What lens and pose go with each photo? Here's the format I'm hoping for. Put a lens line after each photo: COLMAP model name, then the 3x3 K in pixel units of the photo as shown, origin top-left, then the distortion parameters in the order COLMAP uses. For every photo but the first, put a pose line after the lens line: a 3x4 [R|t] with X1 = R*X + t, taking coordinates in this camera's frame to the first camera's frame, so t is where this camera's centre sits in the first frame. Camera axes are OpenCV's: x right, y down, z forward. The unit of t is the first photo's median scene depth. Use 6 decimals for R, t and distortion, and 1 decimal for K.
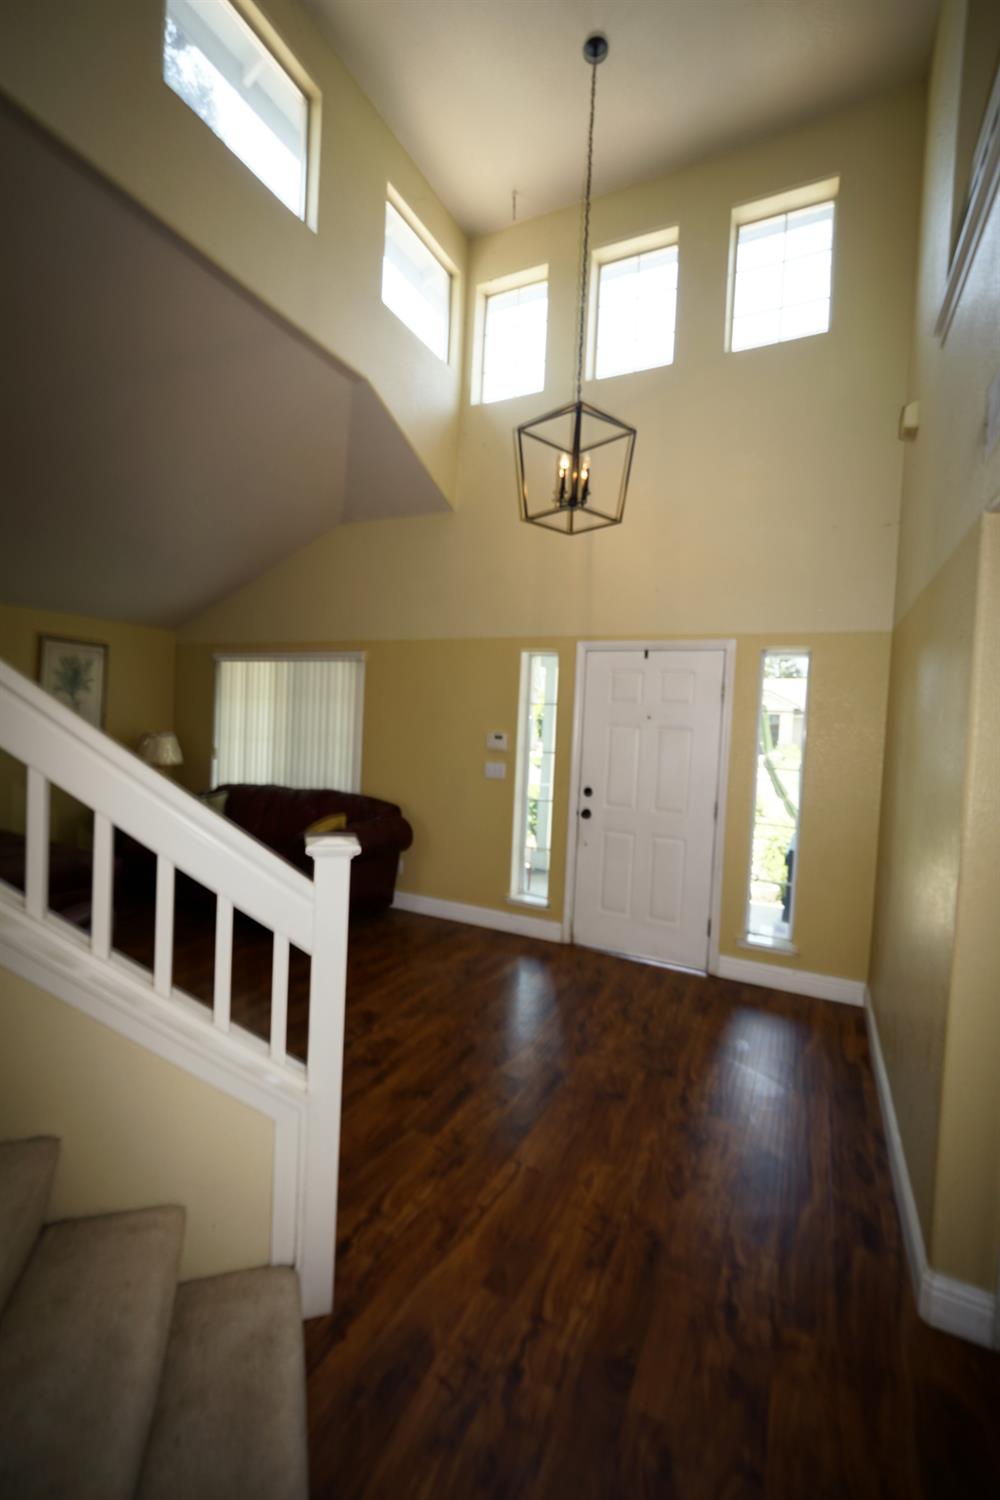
lens RADIAL K [[629.6, 0, 499.7], [0, 629.6, 744.9], [0, 0, 1]] dist [-0.014639, 0.004994]
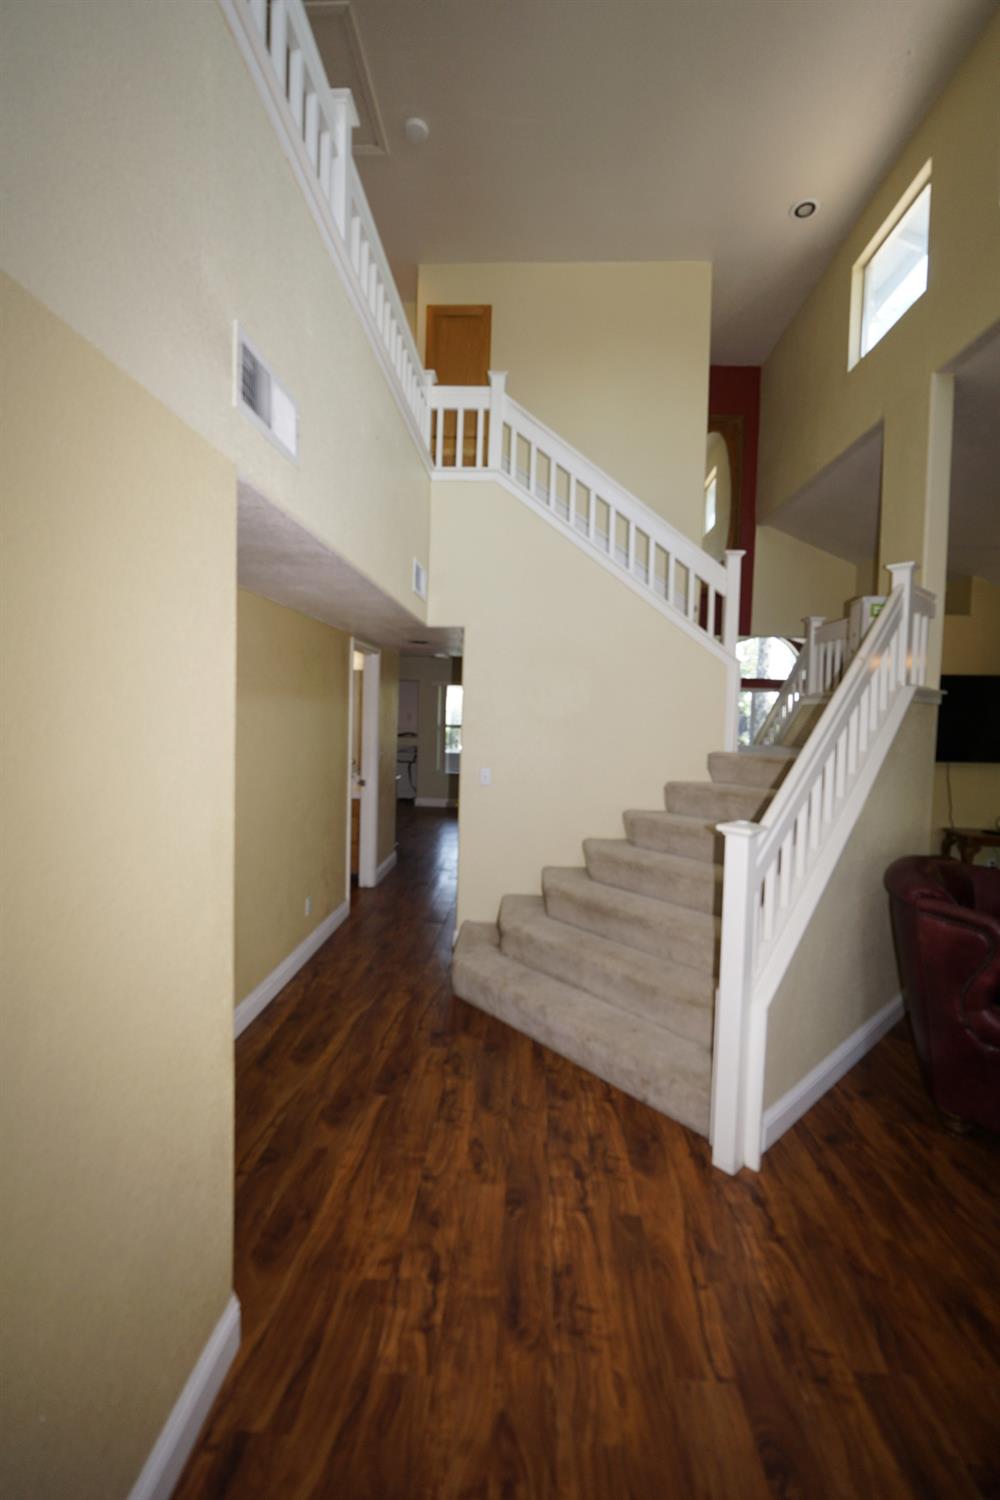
lens RADIAL K [[629.6, 0, 500.1], [0, 629.6, 744.6], [0, 0, 1]] dist [-0.014639, 0.004994]
pose [[-0.915203, -0.056277, -0.399044, 0.731073], [-0.088450, 0.994108, 0.062663, -0.059513], [0.393166, 0.092645, -0.914788, 1.900884]]
